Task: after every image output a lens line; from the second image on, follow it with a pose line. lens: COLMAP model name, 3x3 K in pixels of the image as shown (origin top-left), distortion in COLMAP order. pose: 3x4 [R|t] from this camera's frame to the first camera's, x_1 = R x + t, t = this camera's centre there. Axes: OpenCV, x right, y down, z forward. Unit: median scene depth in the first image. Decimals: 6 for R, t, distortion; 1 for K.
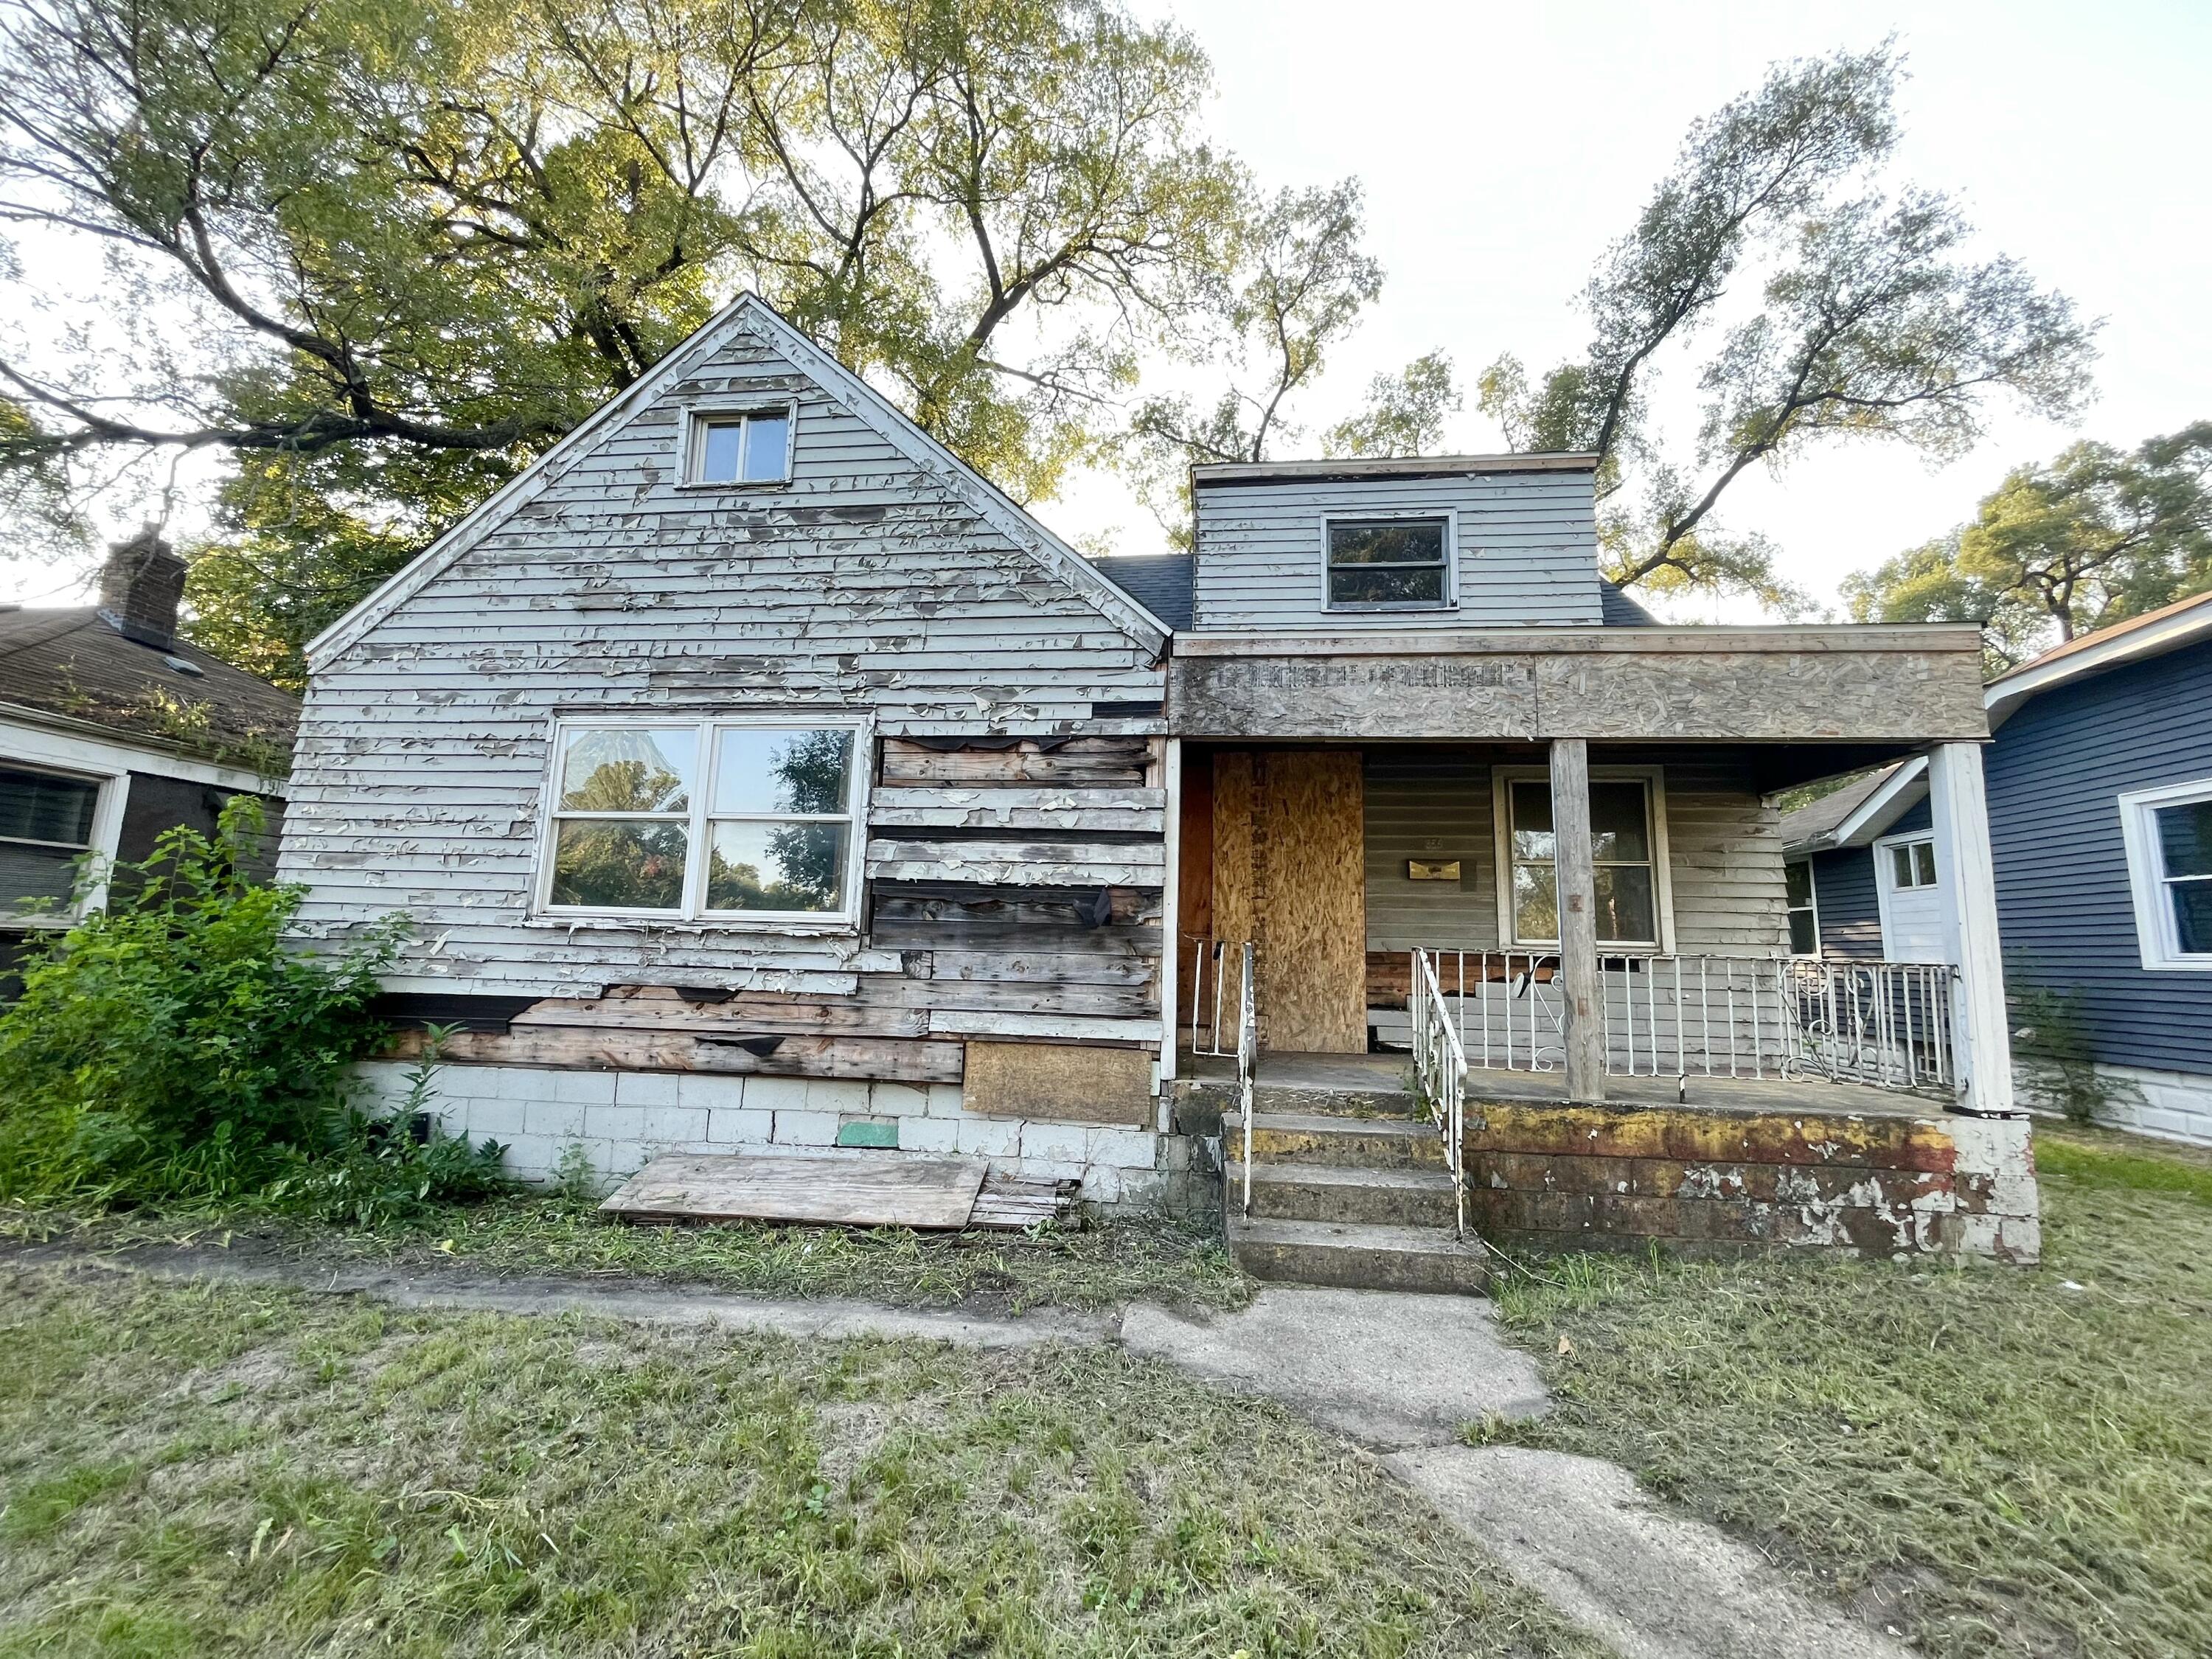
lens RADIAL K [[892.5, 0, 1095.2], [0, 892.5, 828.9], [0, 0, 1]] dist [-0.002456, -0.000661]
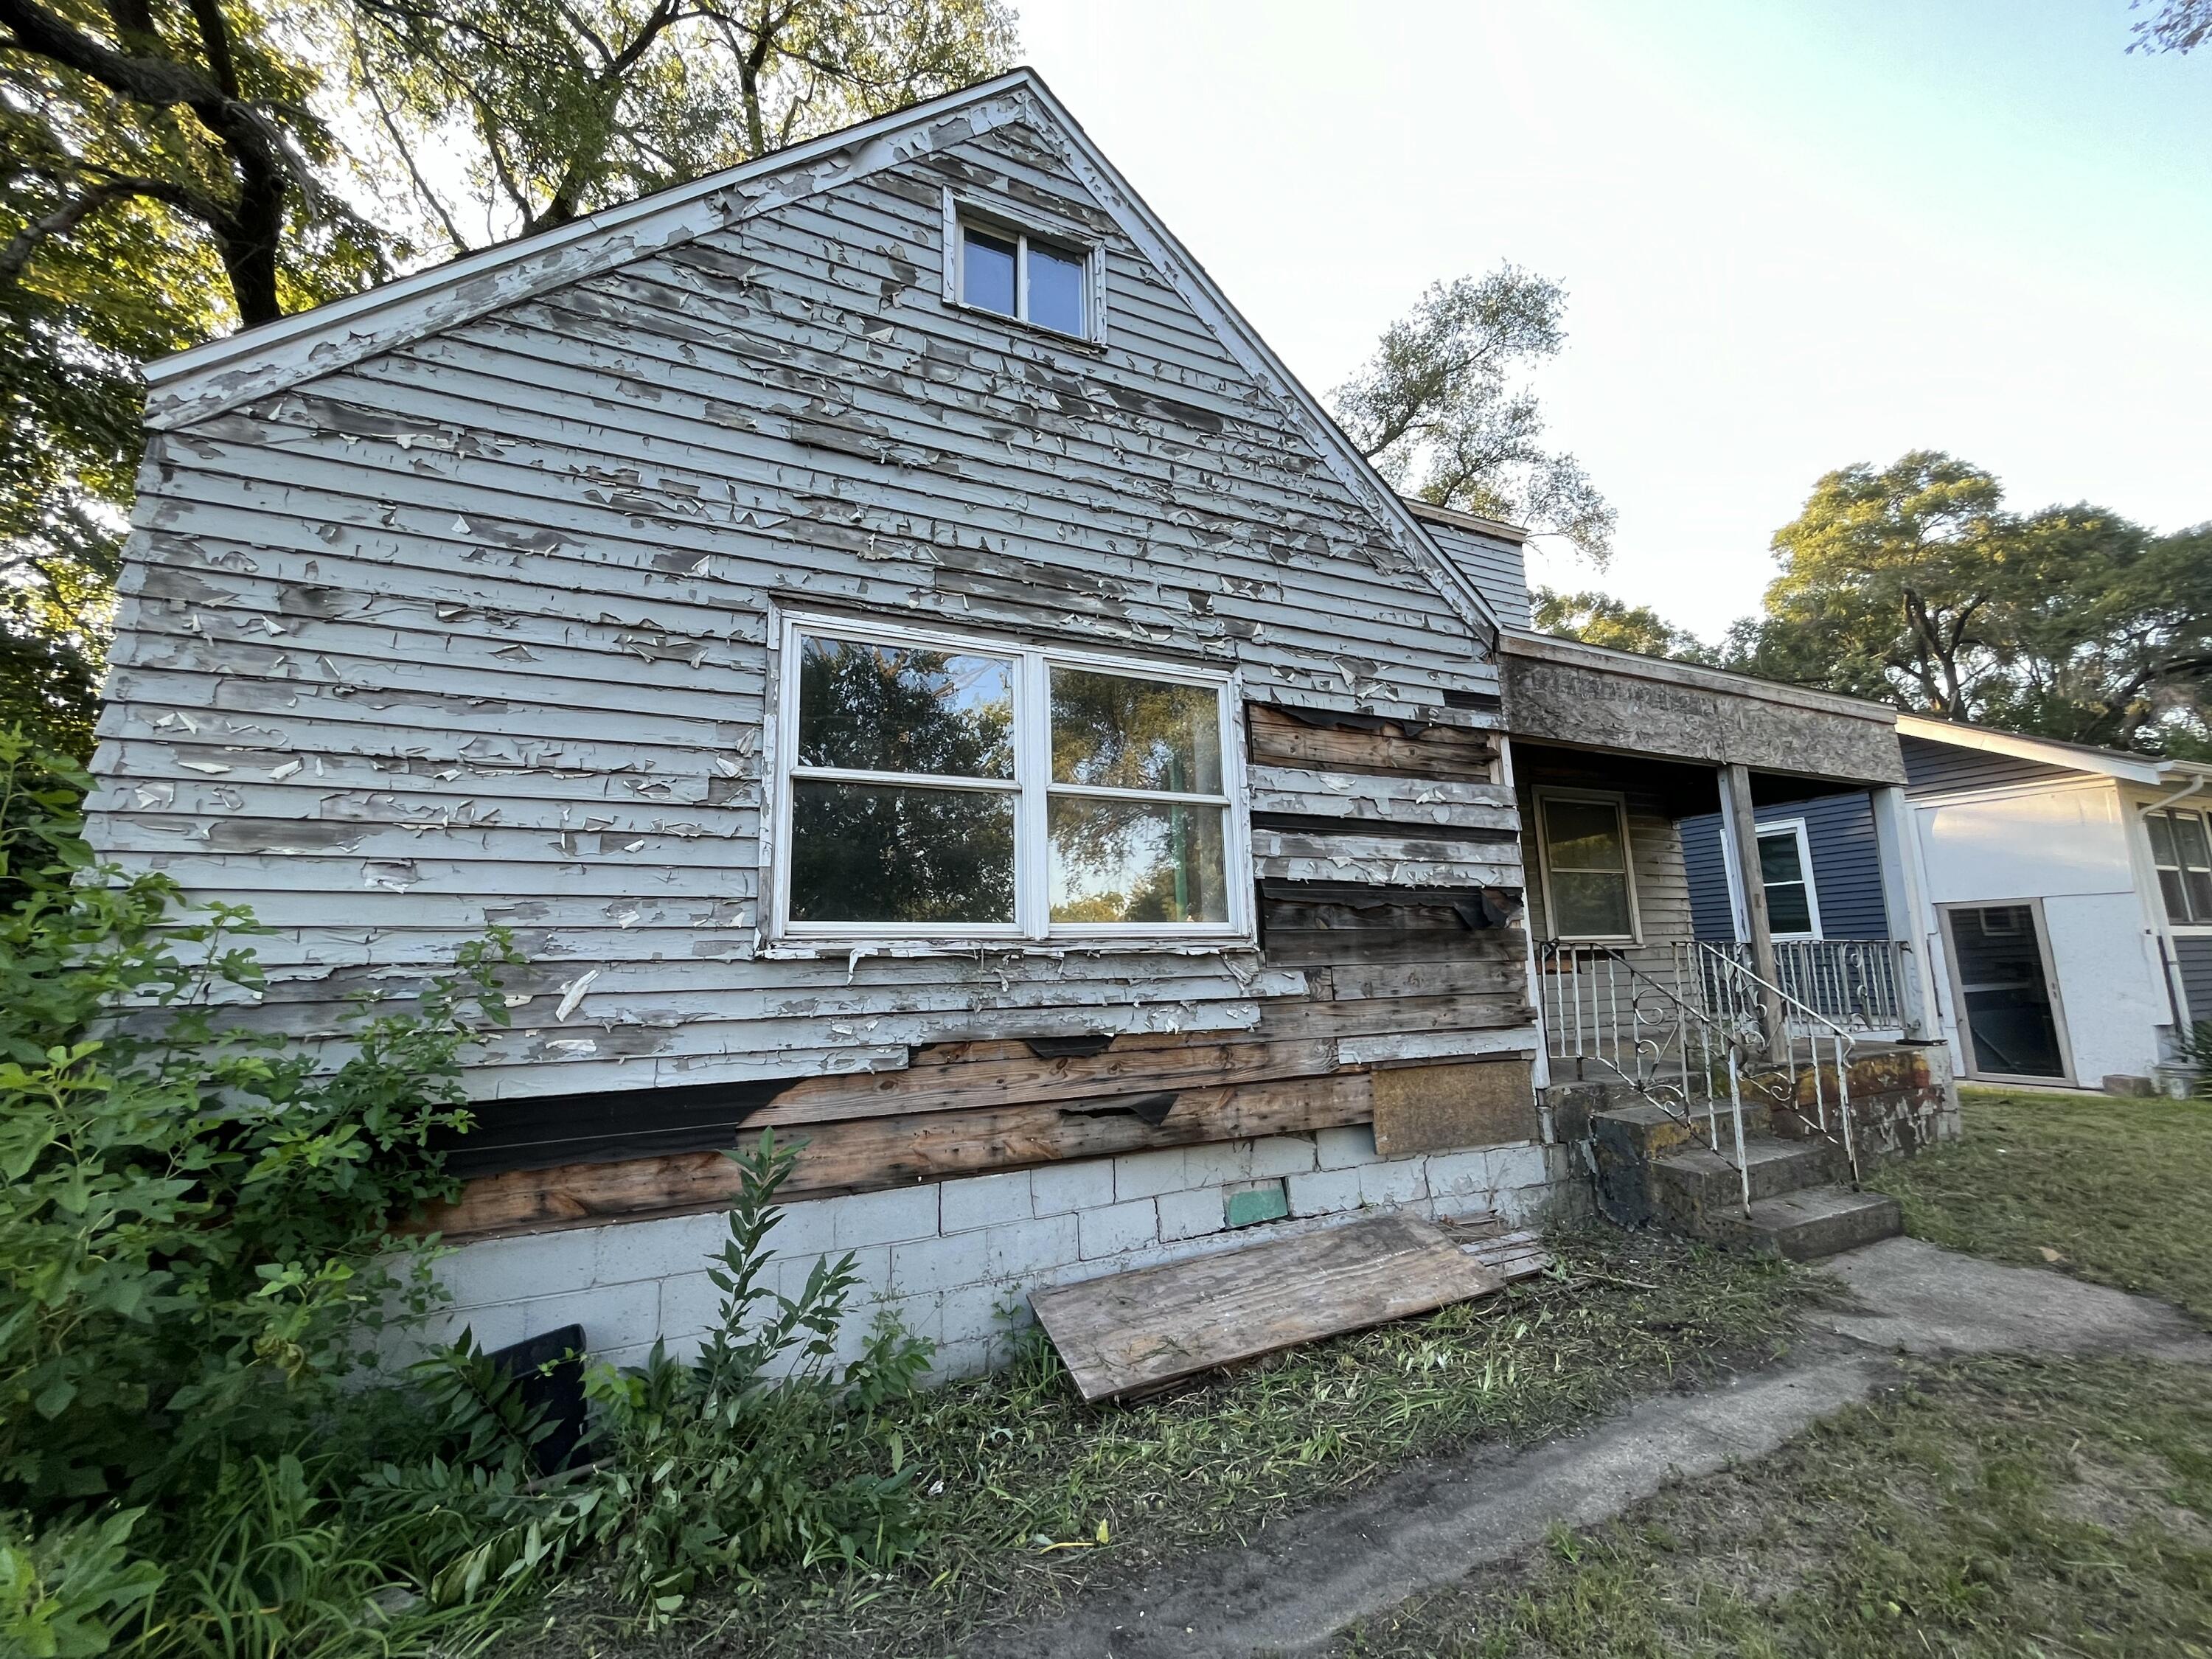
lens RADIAL K [[892.5, 0, 1099.5], [0, 892.5, 829.1], [0, 0, 1]] dist [-0.002456, -0.000661]
pose [[0.850349, 0.034320, 0.525099, -0.748445], [-0.025256, 0.999383, -0.024419, 0.032993], [-0.525613, 0.007503, 0.850691, 0.382237]]
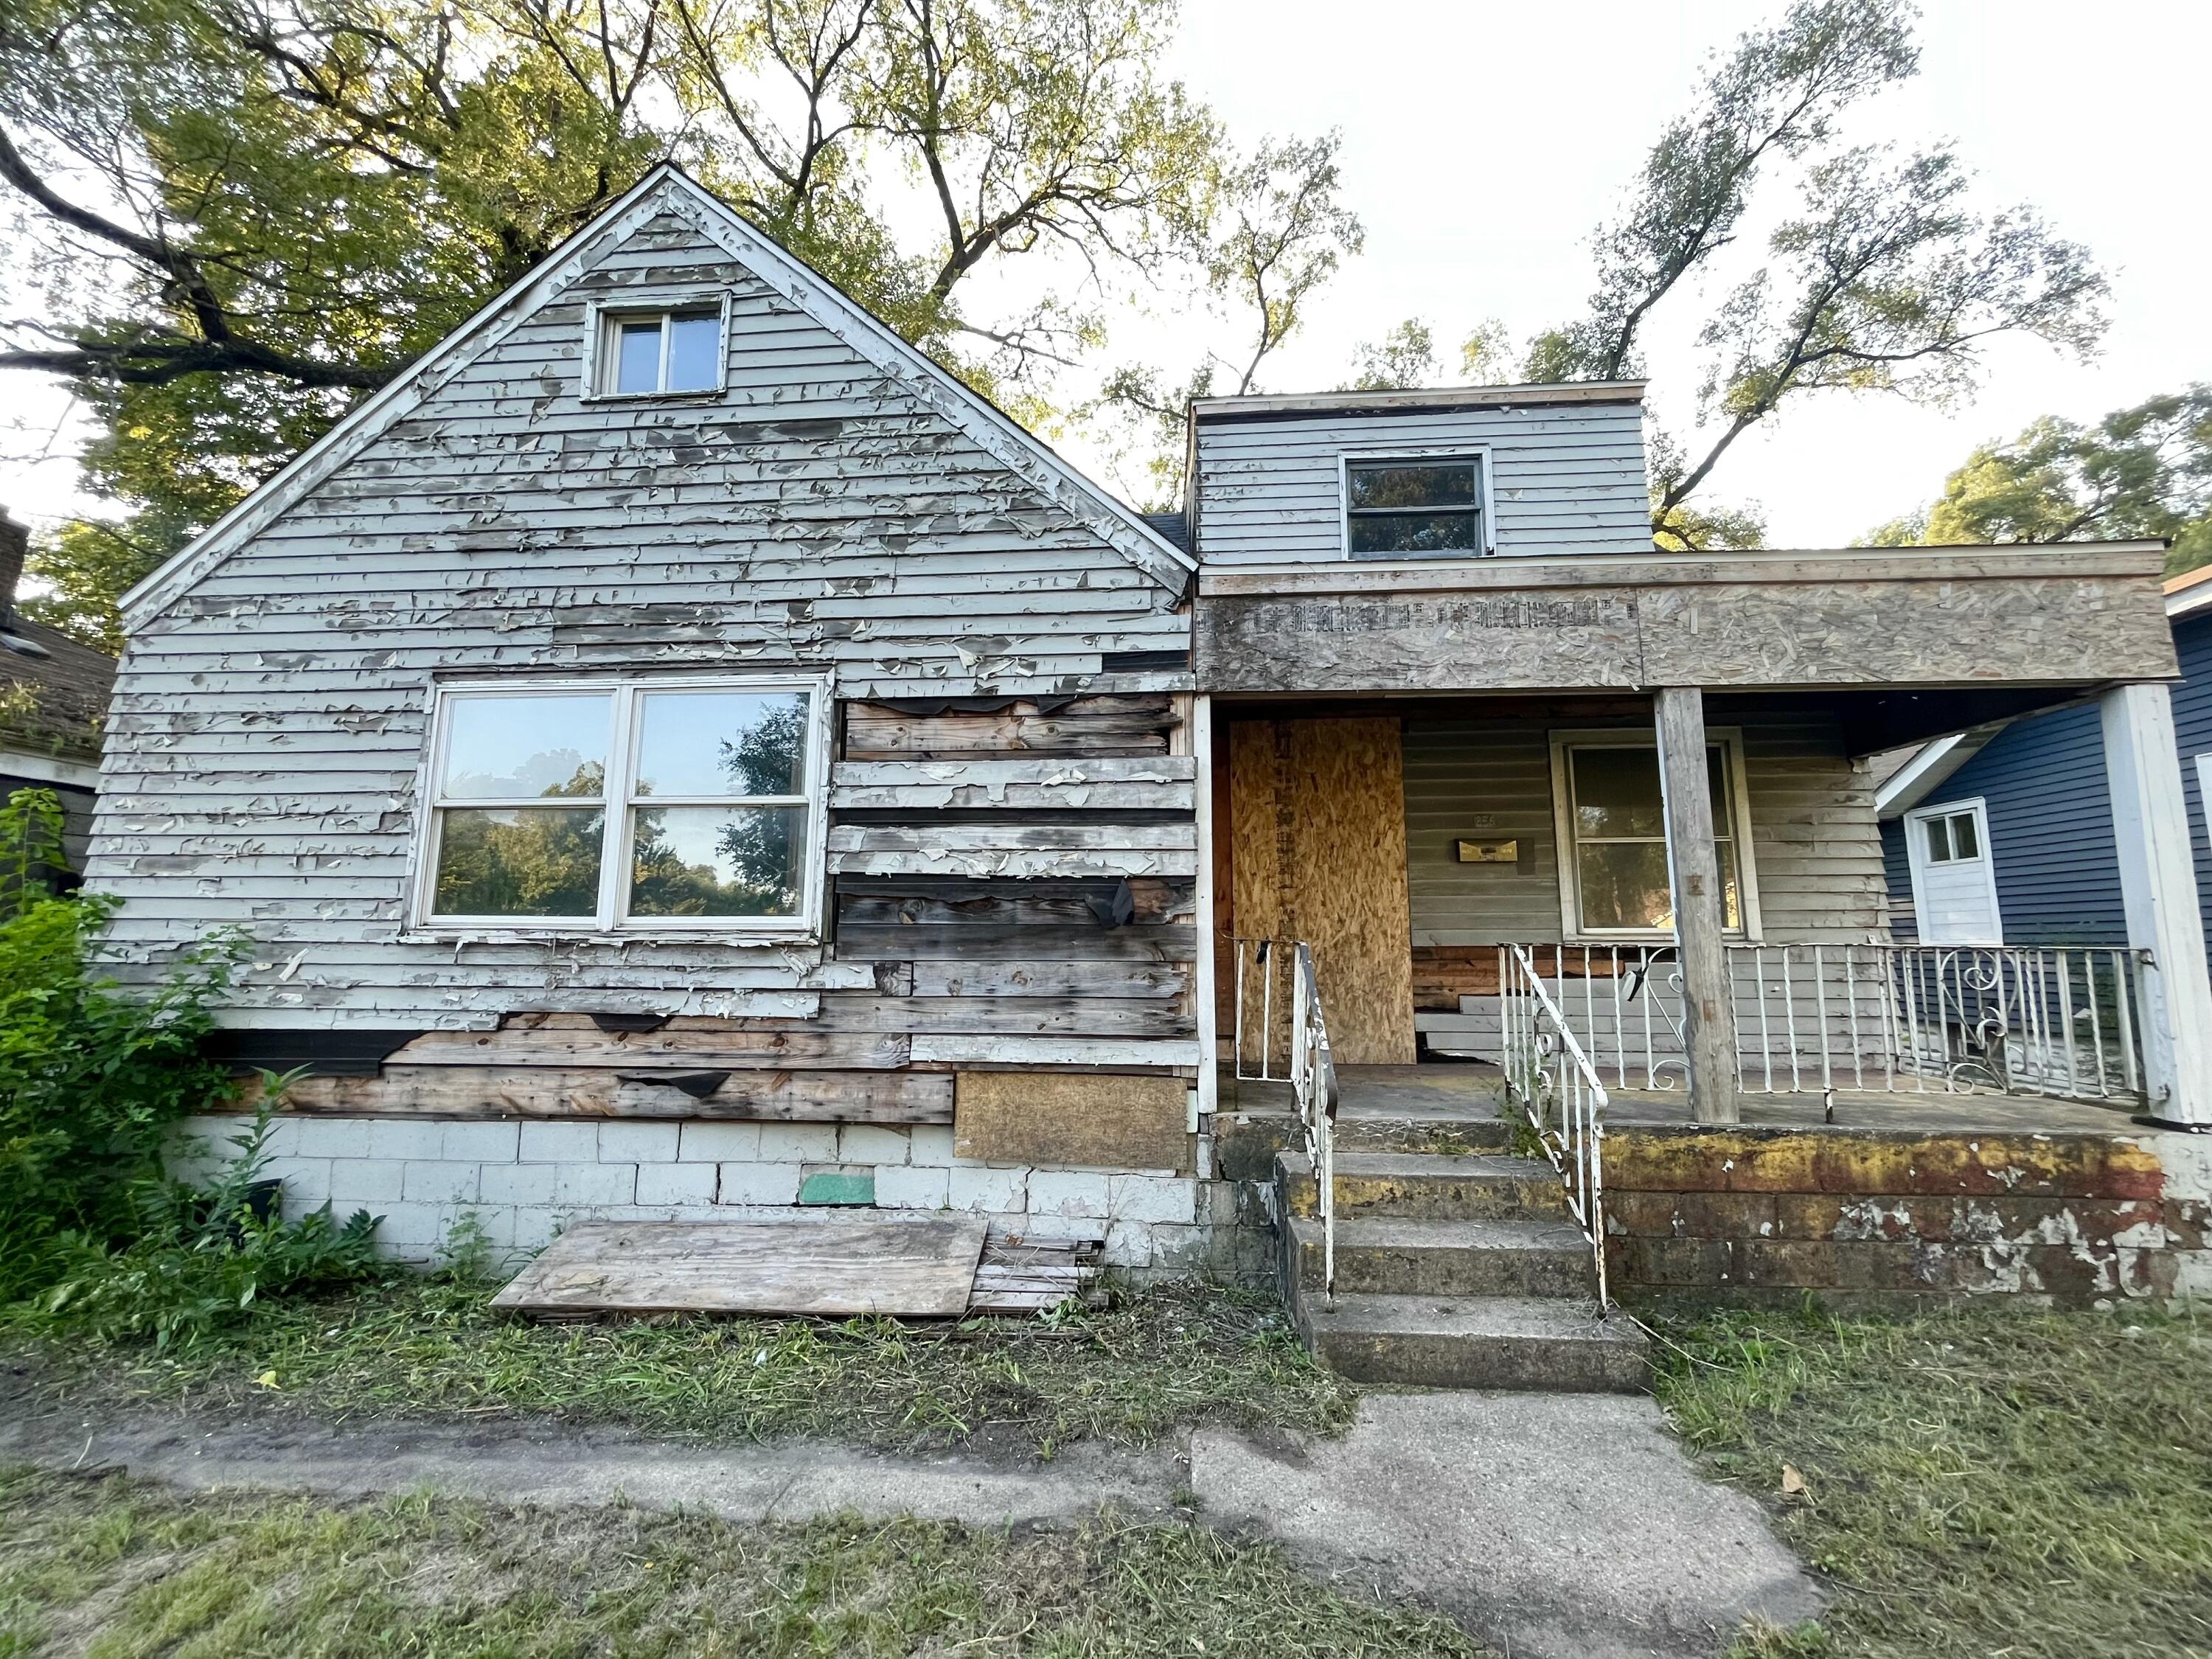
lens RADIAL K [[892.5, 0, 1095.9], [0, 892.5, 828.7], [0, 0, 1]] dist [-0.002456, -0.000661]
pose [[0.999031, -0.019116, 0.039646, -0.042465], [0.018814, 0.999791, 0.007991, 0.012014], [-0.039791, -0.007238, 0.999182, 0.171349]]
